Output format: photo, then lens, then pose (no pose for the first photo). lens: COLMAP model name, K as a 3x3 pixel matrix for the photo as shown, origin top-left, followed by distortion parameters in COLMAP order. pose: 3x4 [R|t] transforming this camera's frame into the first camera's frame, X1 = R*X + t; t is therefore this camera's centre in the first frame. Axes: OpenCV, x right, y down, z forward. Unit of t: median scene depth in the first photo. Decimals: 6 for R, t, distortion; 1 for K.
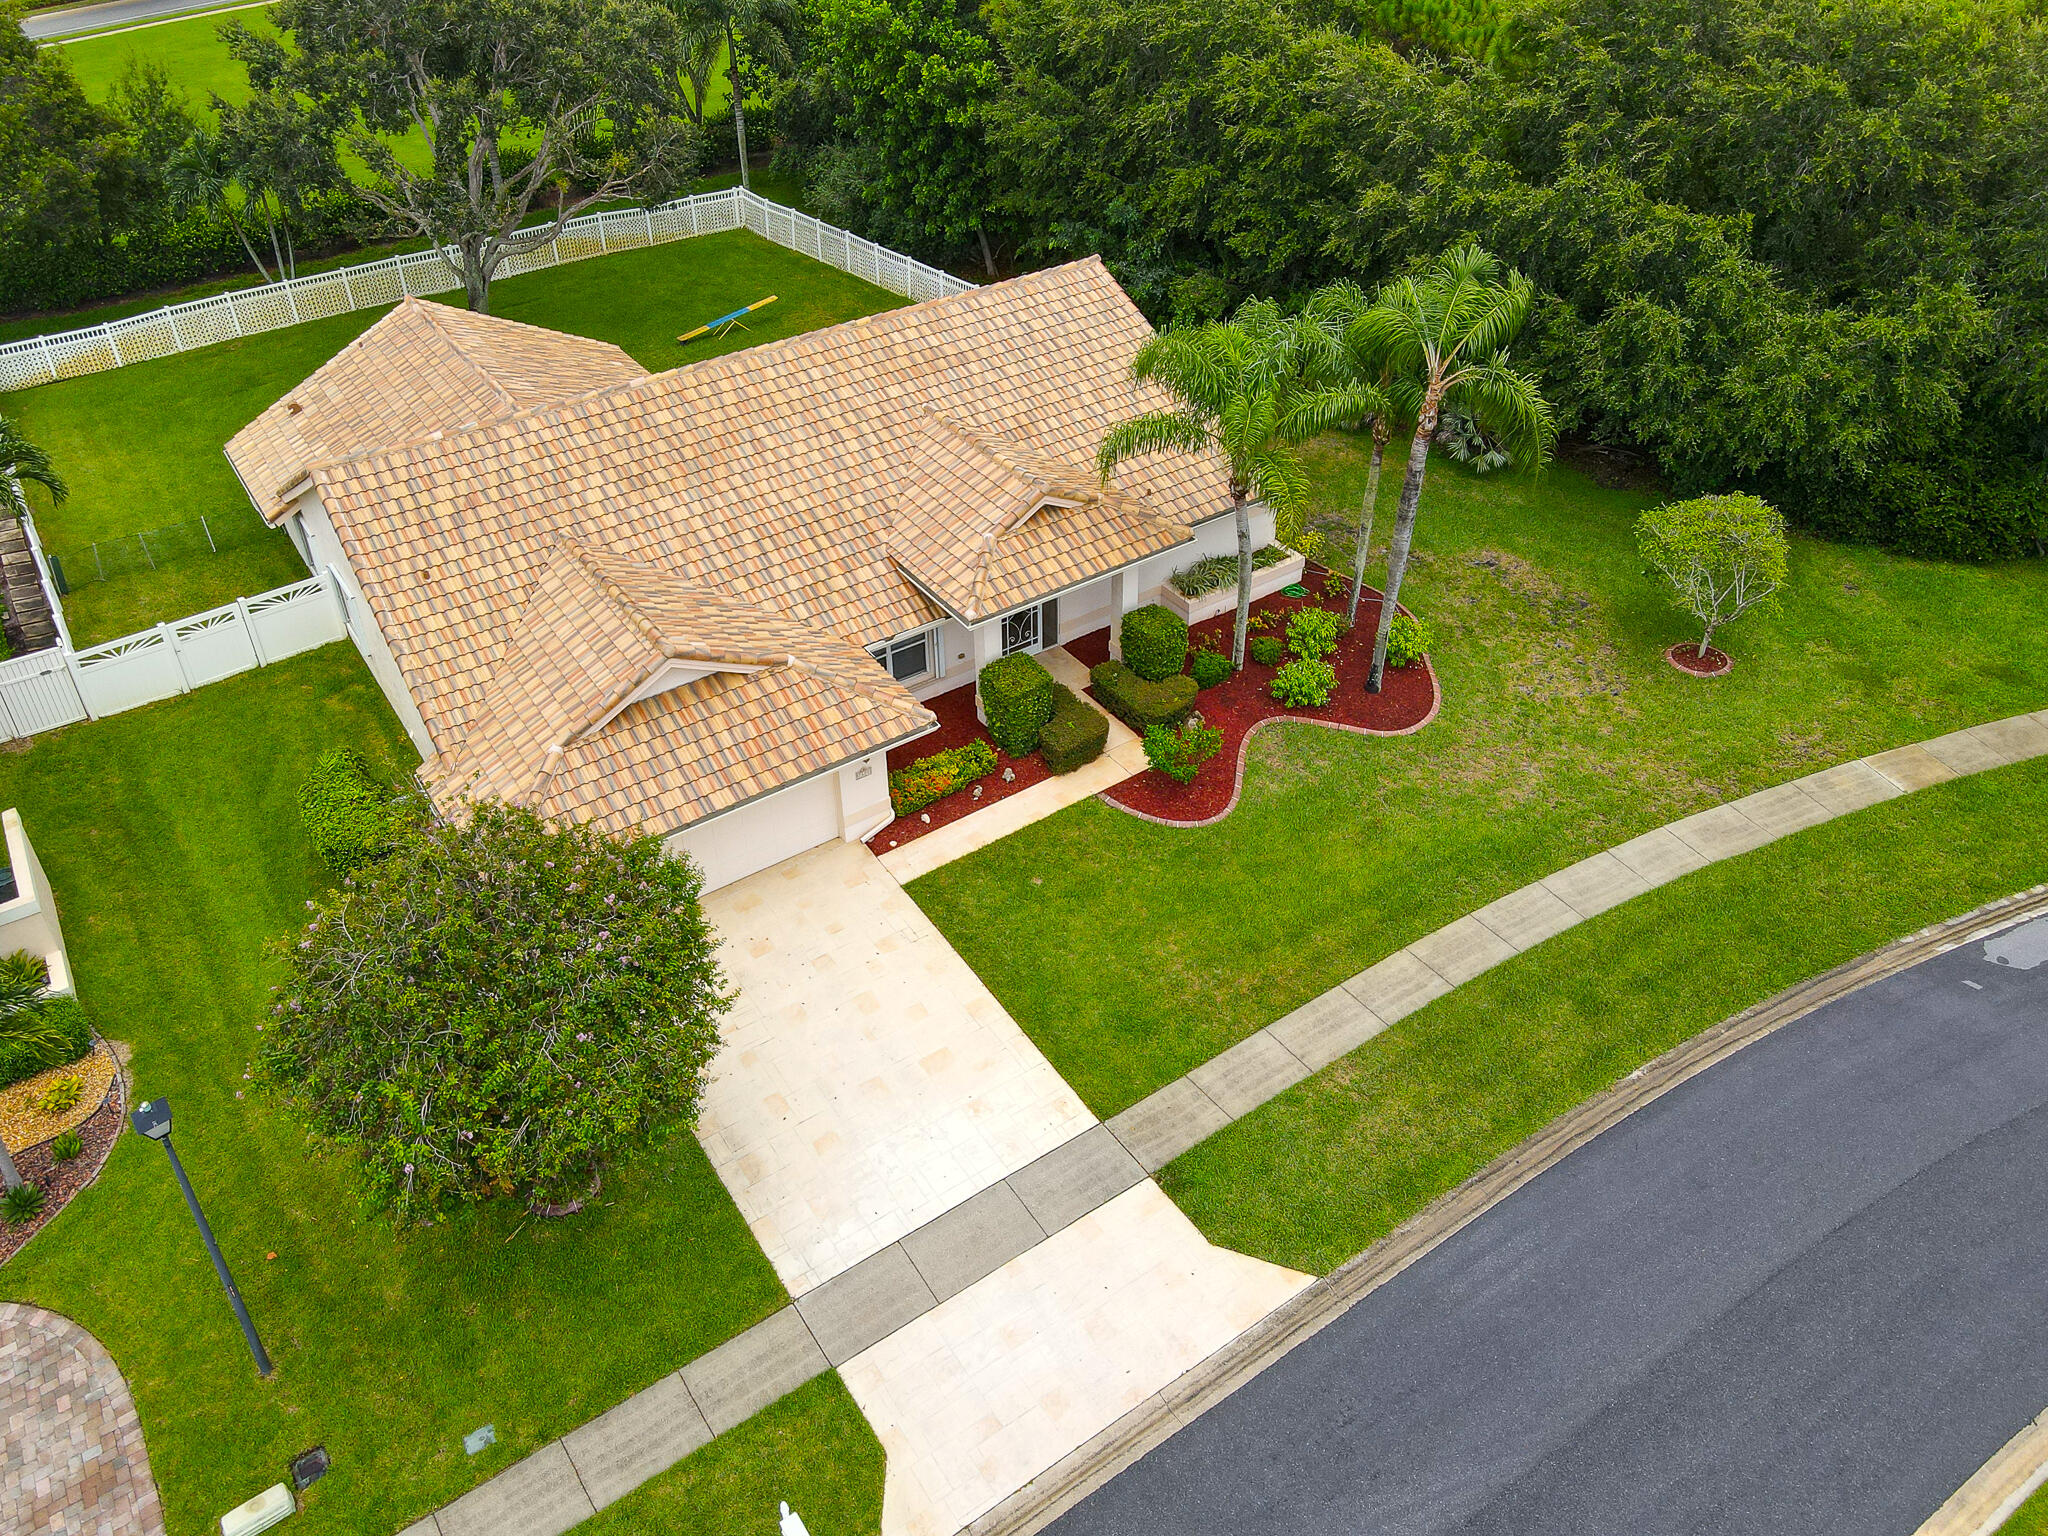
lens RADIAL K [[1537.7, 0, 1015.4], [0, 1537.7, 624.0], [0, 0, 1]] dist [0.015403, 0.009072]
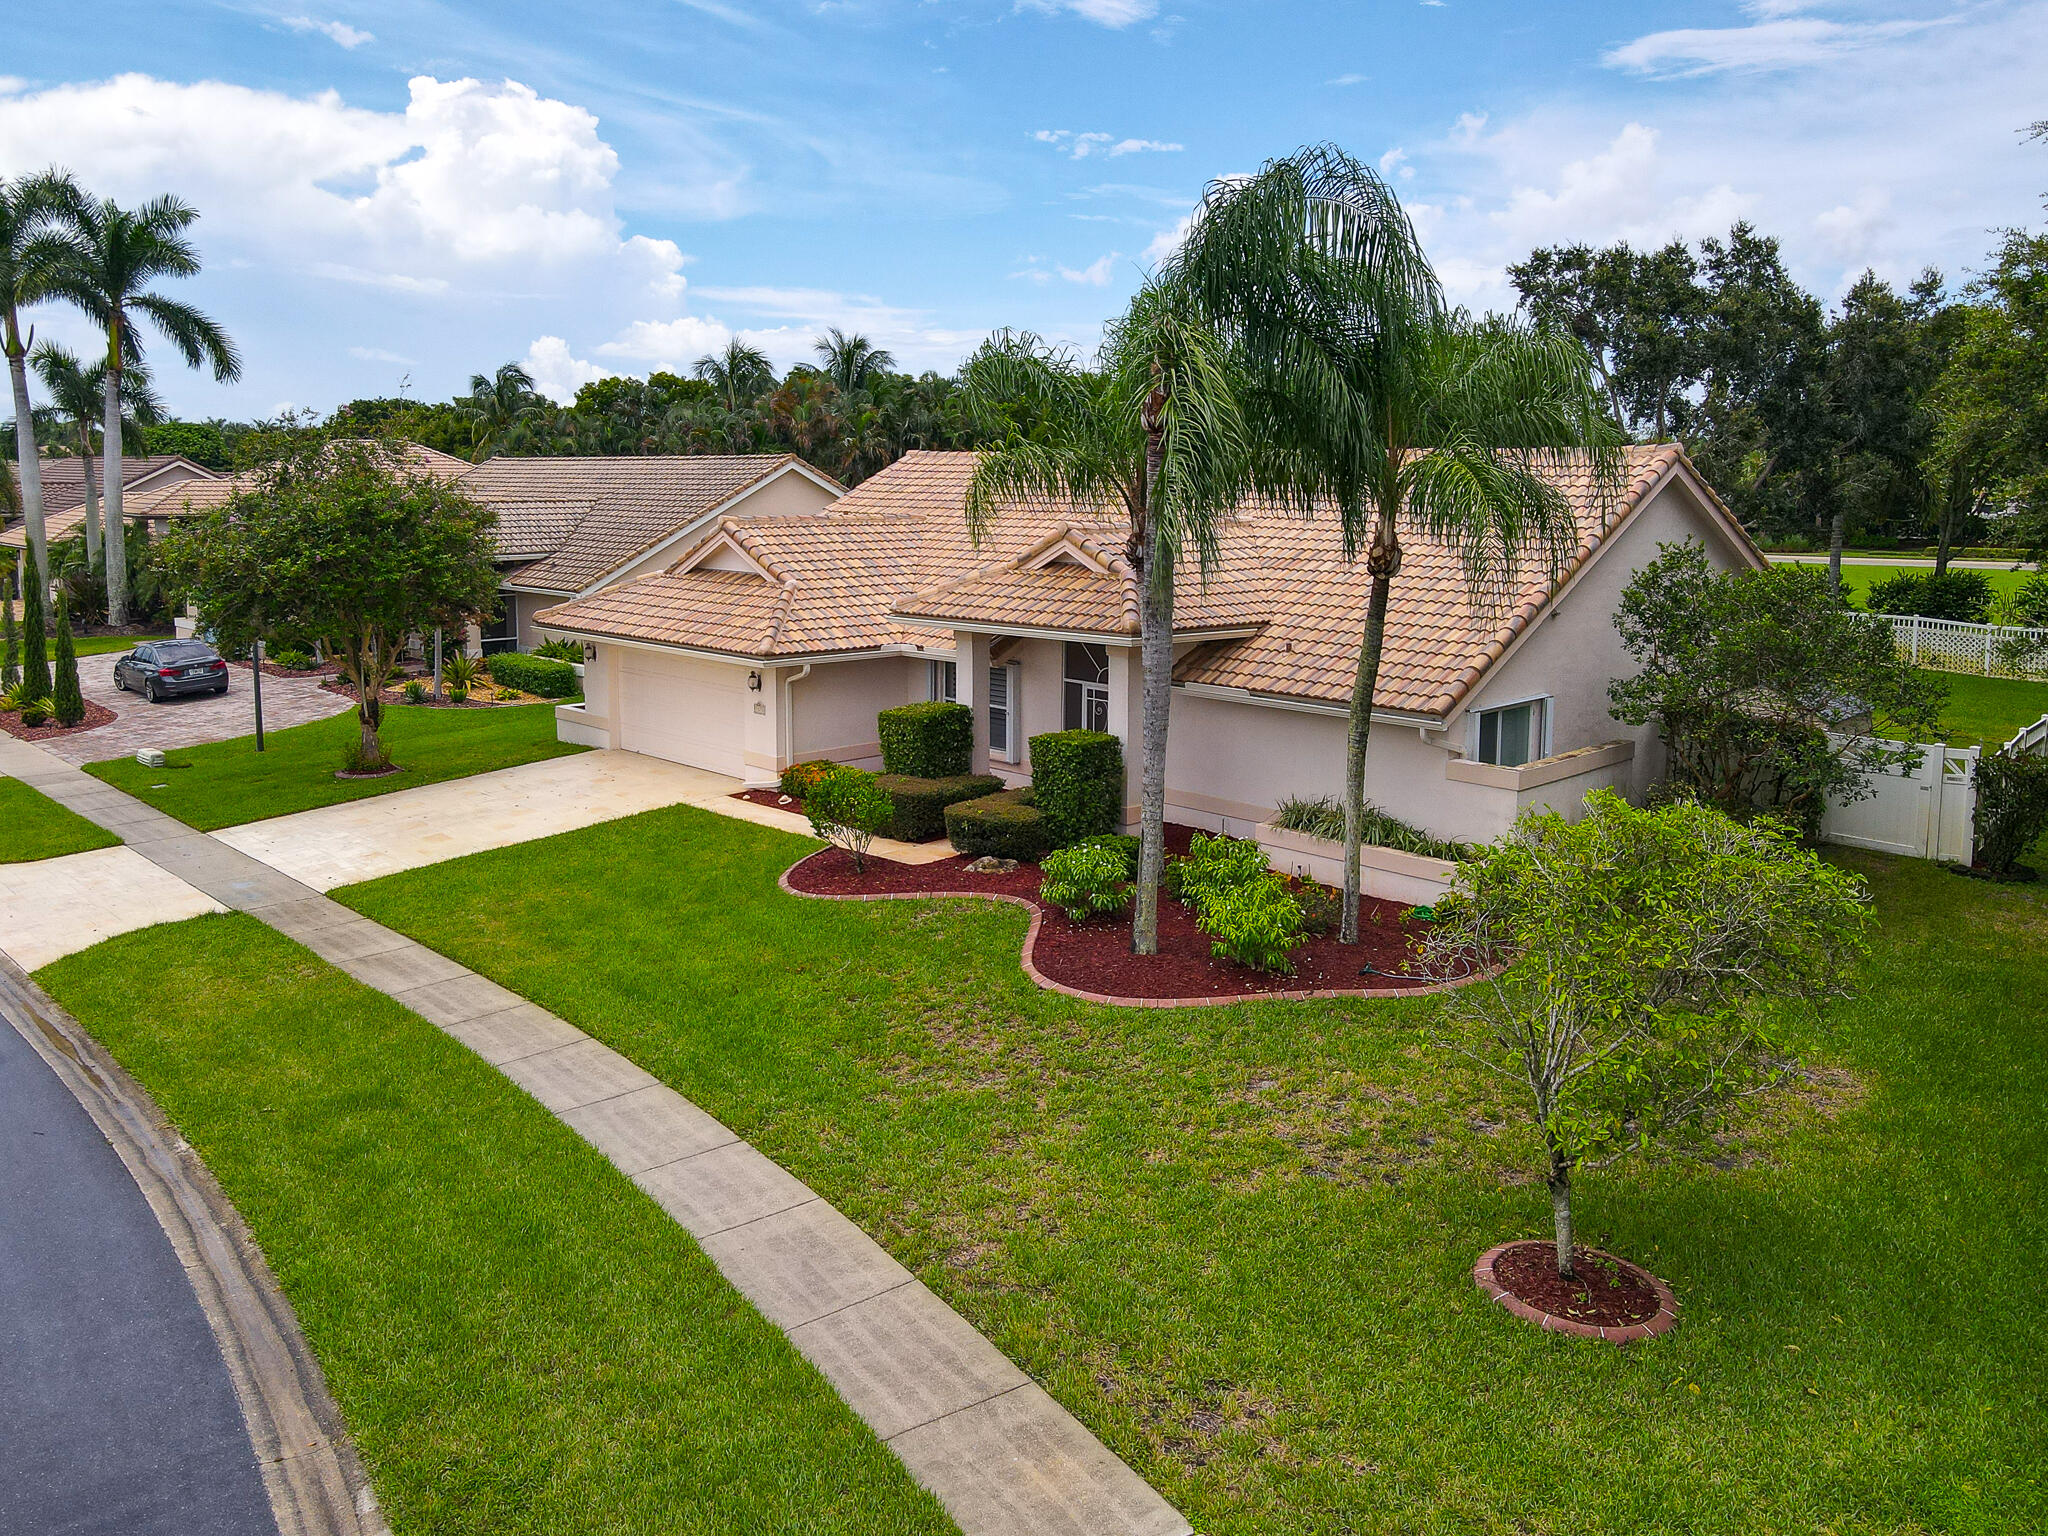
lens RADIAL K [[1544.6, 0, 1024.0], [0, 1544.6, 768.0], [0, 0, 1]] dist [-0.001085, 0.030361]
pose [[0.171859, 0.206134, -0.963314, 0.872480], [-0.540685, 0.837152, 0.082677, -0.041551], [0.823483, 0.506641, 0.255326, 0.916490]]
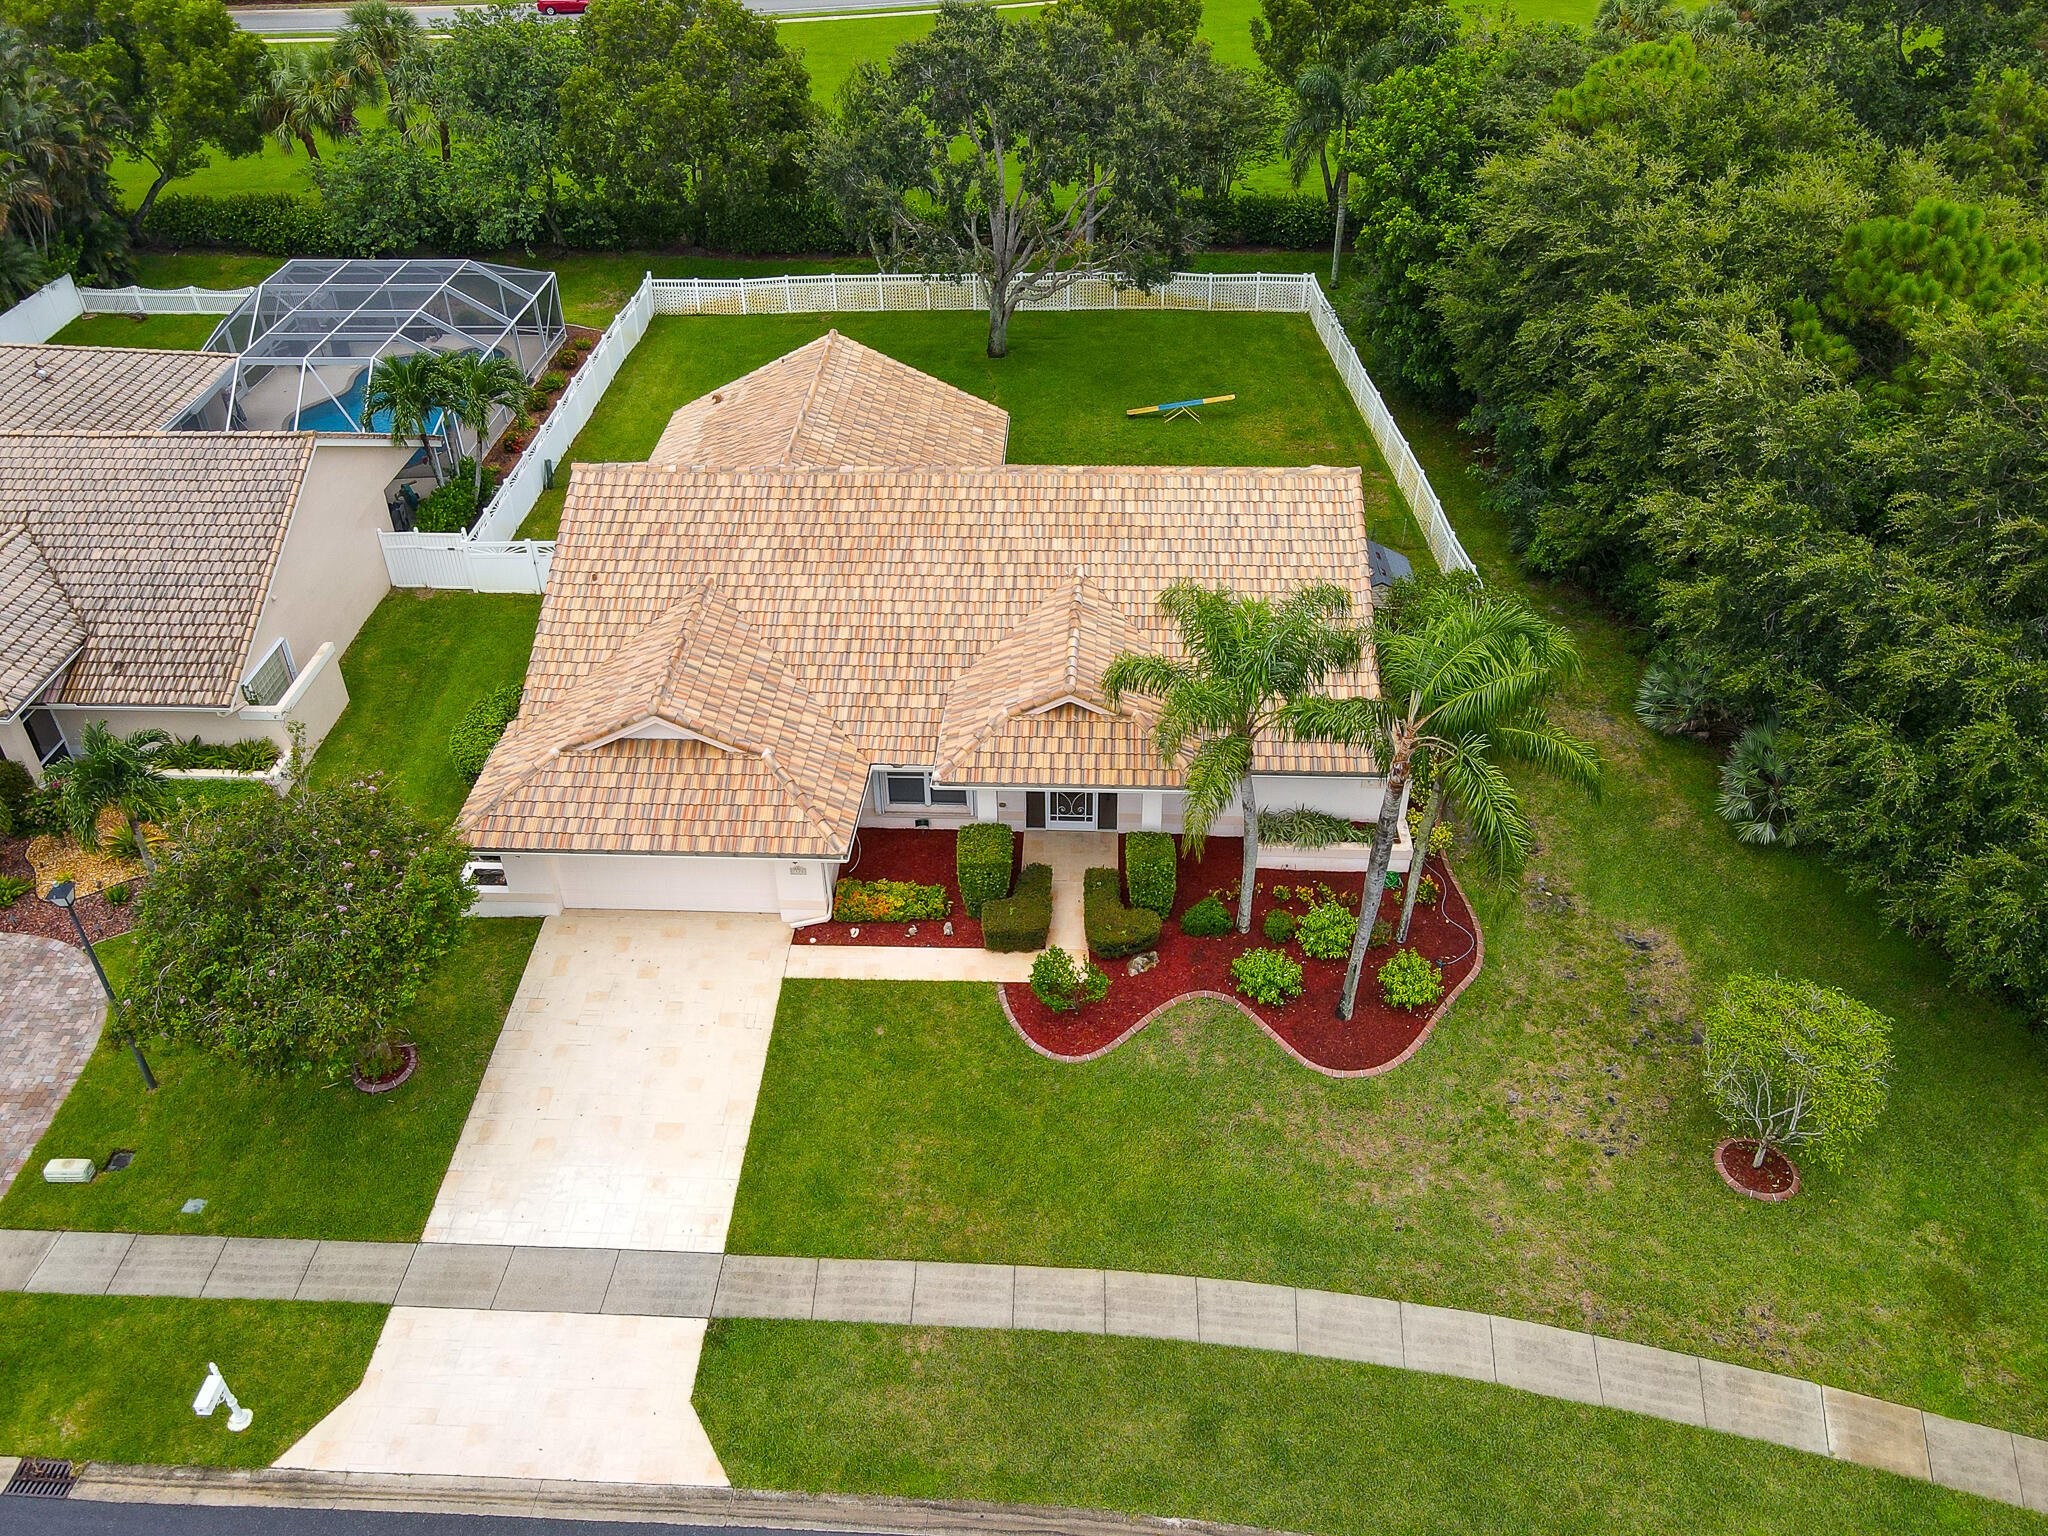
lens RADIAL K [[1543.2, 0, 1028.4], [0, 1543.2, 656.6], [0, 0, 1]] dist [-0.005681, 0.047340]
pose [[0.798296, 0.348646, -0.491090, 0.535388], [-0.328986, 0.935438, 0.129323, -0.250751], [0.504472, 0.058324, 0.861456, 0.111460]]
